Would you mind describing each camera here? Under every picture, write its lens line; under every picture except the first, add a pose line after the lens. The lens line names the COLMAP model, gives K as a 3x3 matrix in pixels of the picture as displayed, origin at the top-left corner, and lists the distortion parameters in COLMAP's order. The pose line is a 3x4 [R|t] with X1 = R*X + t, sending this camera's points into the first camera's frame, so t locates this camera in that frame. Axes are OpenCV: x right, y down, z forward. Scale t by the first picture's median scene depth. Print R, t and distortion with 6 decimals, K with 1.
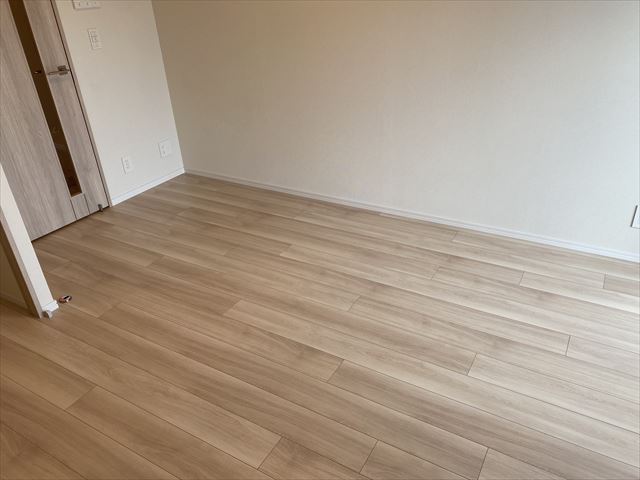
lens RADIAL K [[482.9, 0, 321.6], [0, 482.9, 240.4], [0, 0, 1]] dist [0.007625, -0.010707]
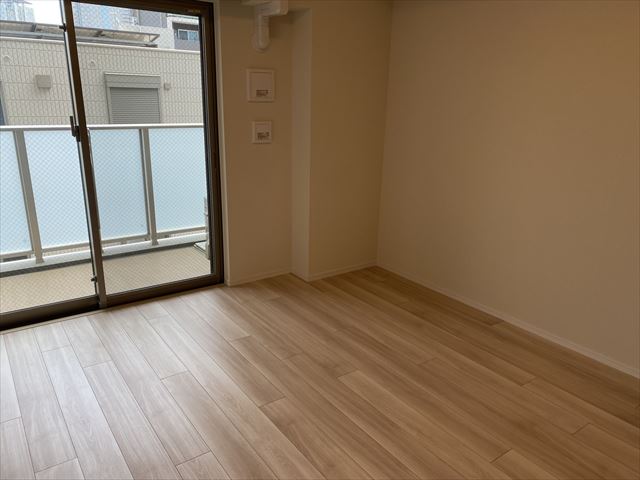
lens RADIAL K [[482.9, 0, 320.2], [0, 482.9, 240.0], [0, 0, 1]] dist [0.007625, -0.010707]
pose [[-0.915259, -0.100872, 0.390032, -0.481526], [0.203537, 0.719717, 0.663762, -0.741993], [-0.347668, 0.686900, -0.638197, 1.423893]]
